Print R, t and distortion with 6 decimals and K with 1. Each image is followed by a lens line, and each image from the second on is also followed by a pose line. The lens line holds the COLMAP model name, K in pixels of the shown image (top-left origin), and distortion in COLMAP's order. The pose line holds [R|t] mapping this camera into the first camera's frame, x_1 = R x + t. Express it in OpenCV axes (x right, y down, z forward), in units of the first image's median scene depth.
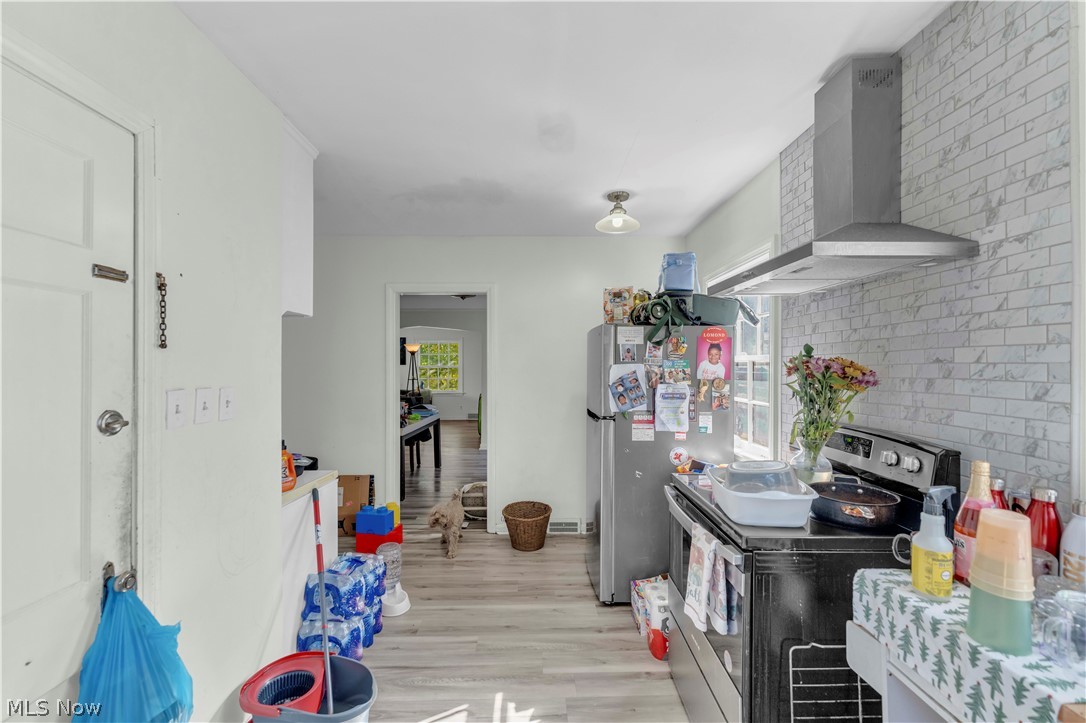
lens RADIAL K [[440.5, 0, 541.8], [0, 440.5, 363.4], [0, 0, 1]] dist [-0.000836, 0.000424]
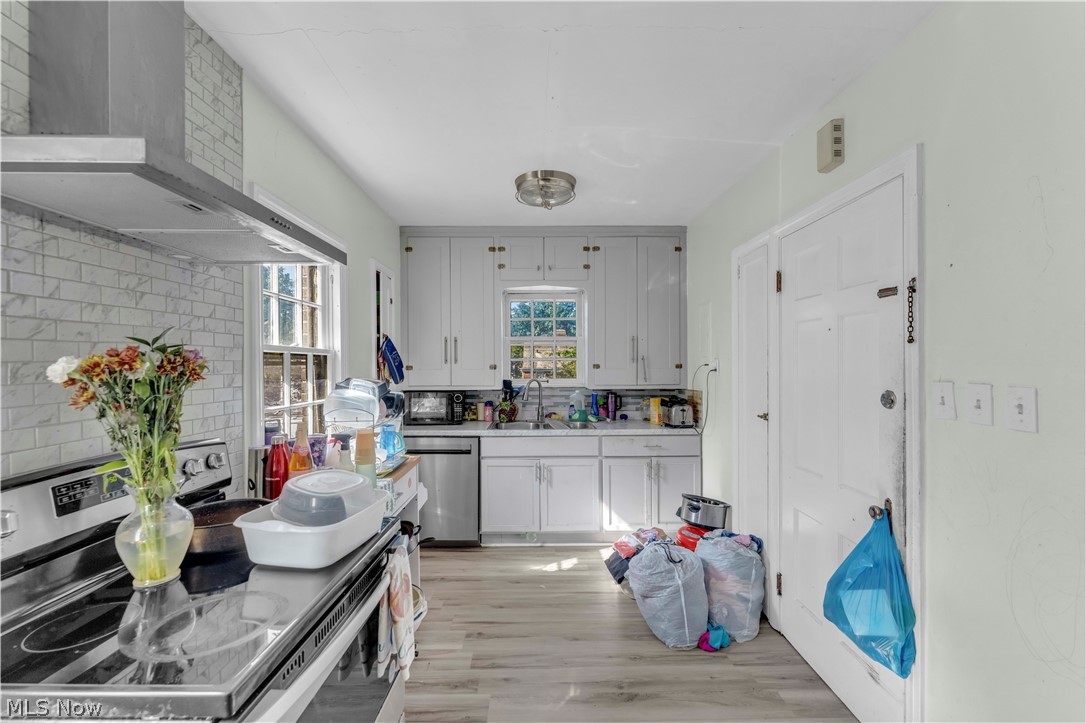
lens RADIAL K [[440.5, 0, 545.3], [0, 440.5, 364.3], [0, 0, 1]] dist [-0.000836, 0.000424]
pose [[-0.999982, 0.005877, 0.000996, 0.093691], [0.005876, 0.999982, -0.000885, 0.015998], [-0.001001, -0.000879, -0.999999, 2.115150]]
